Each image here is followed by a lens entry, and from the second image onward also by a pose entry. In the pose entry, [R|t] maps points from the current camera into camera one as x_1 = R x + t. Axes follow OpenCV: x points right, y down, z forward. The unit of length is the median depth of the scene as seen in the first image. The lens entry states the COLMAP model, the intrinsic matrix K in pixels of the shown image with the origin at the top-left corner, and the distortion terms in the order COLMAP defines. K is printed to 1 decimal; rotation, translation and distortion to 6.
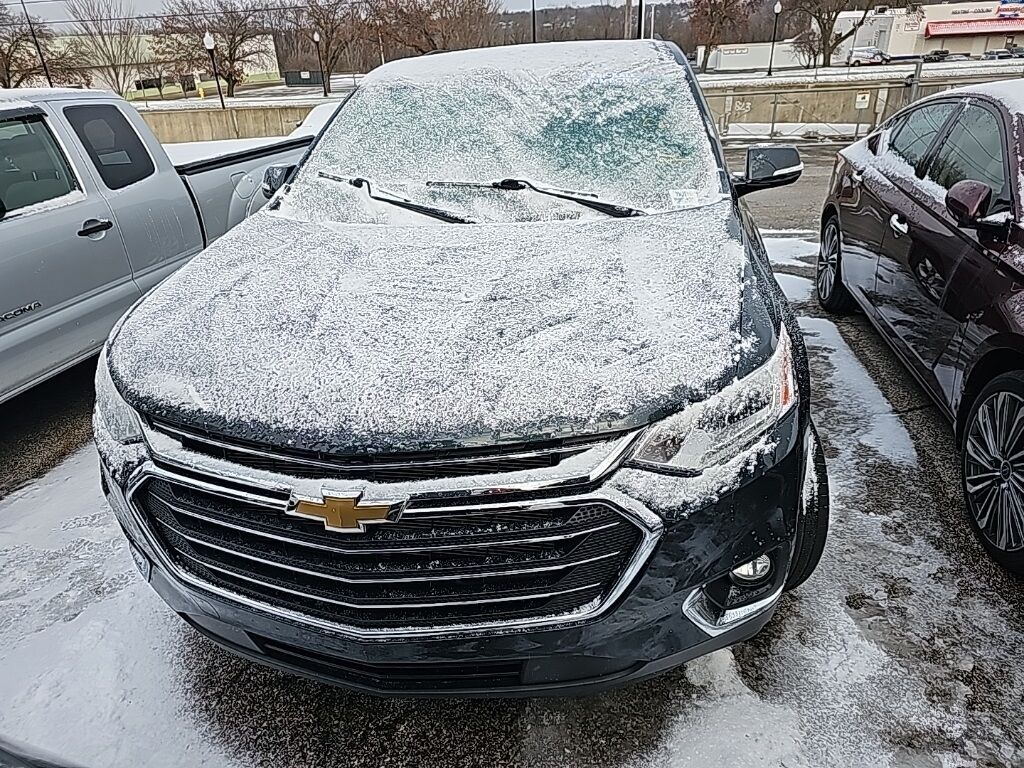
lens RADIAL K [[677.6, 0, 511.9], [0, 677.6, 395.9], [0, 0, 1]] dist [0.029866, -0.000805]
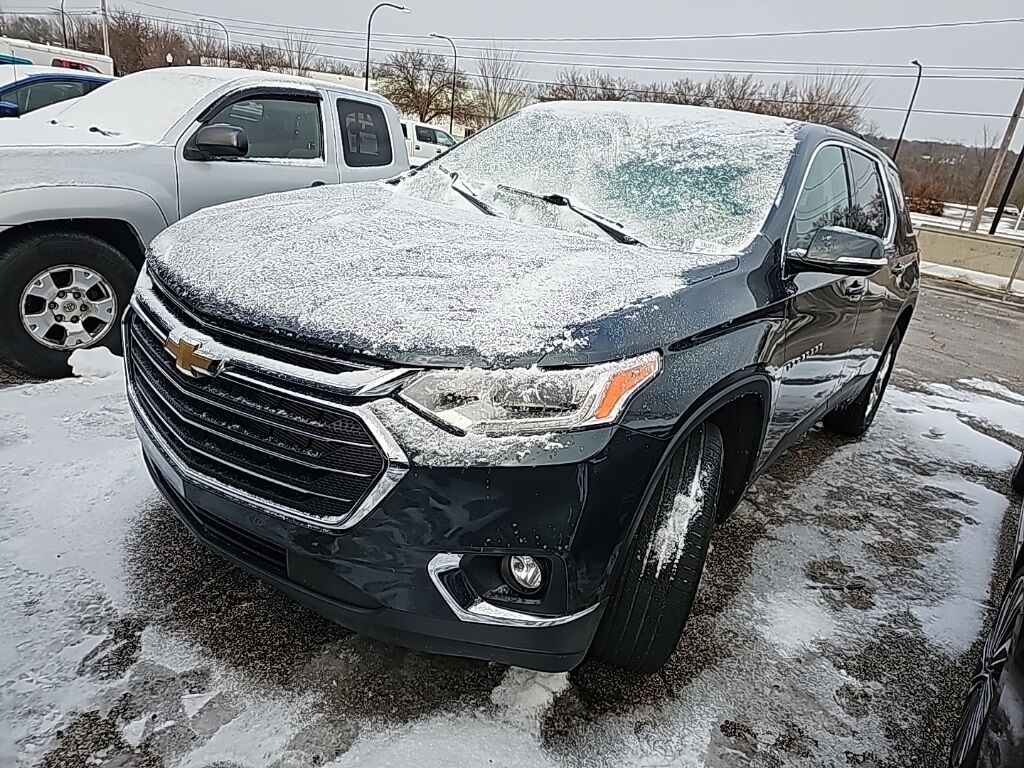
lens RADIAL K [[681.2, 0, 512.0], [0, 681.2, 384.0], [0, 0, 1]] dist [0.041740, -0.003296]
pose [[0.873874, 0.317833, -0.367868, 0.650287], [-0.361161, 0.930961, -0.053603, 0.065192], [0.325435, 0.179702, 0.928332, 0.043513]]
